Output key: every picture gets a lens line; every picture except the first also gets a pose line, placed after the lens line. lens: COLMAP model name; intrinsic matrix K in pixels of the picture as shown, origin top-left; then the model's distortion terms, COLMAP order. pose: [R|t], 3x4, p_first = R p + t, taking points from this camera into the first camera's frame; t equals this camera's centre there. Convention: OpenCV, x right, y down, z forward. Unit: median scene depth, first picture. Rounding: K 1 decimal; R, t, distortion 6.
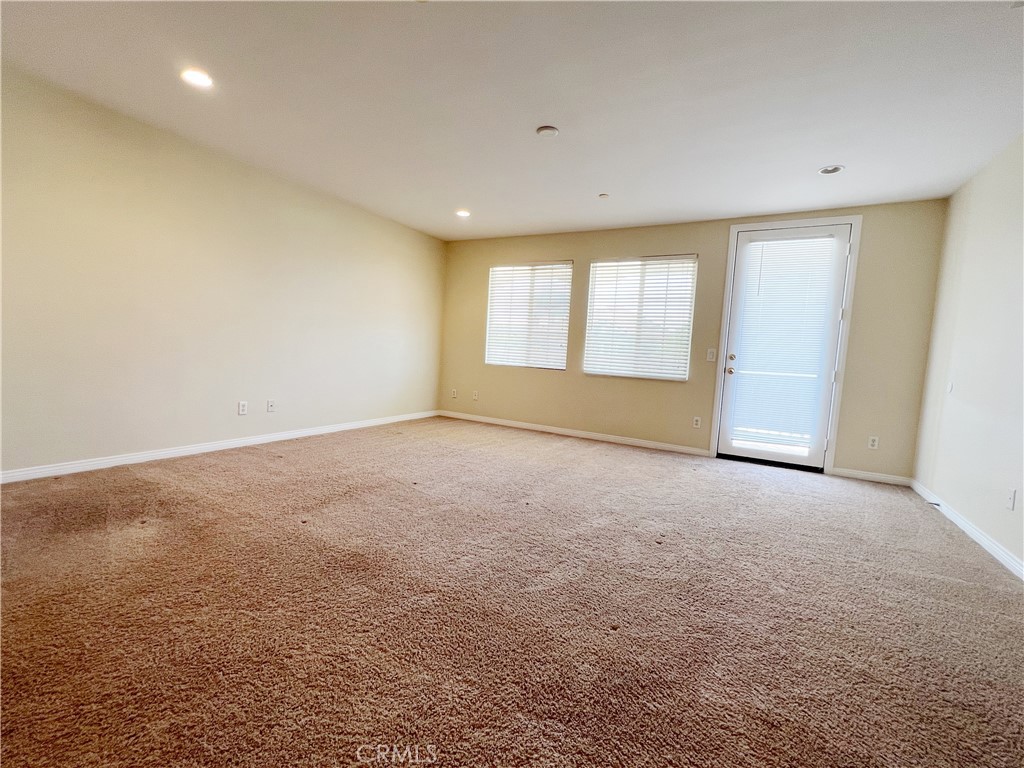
lens RADIAL K [[444.2, 0, 512.0], [0, 444.2, 384.0], [0, 0, 1]] dist [0.001488, 0.000188]
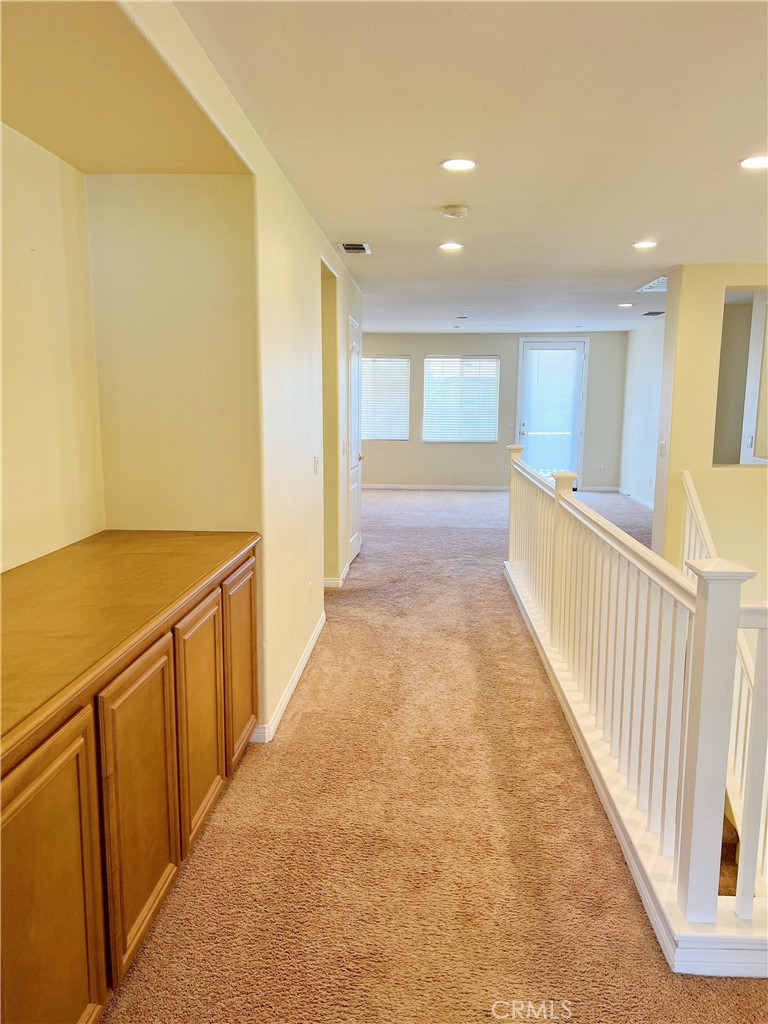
lens RADIAL K [[763.9, 0, 384.0], [0, 763.9, 512.0], [0, 0, 1]] dist [0.074704, -0.073843]
pose [[0.900620, -0.107015, 0.421227, -1.073451], [0.073871, 0.992801, 0.094284, -0.044319], [-0.428284, -0.053798, 0.902041, -1.181704]]
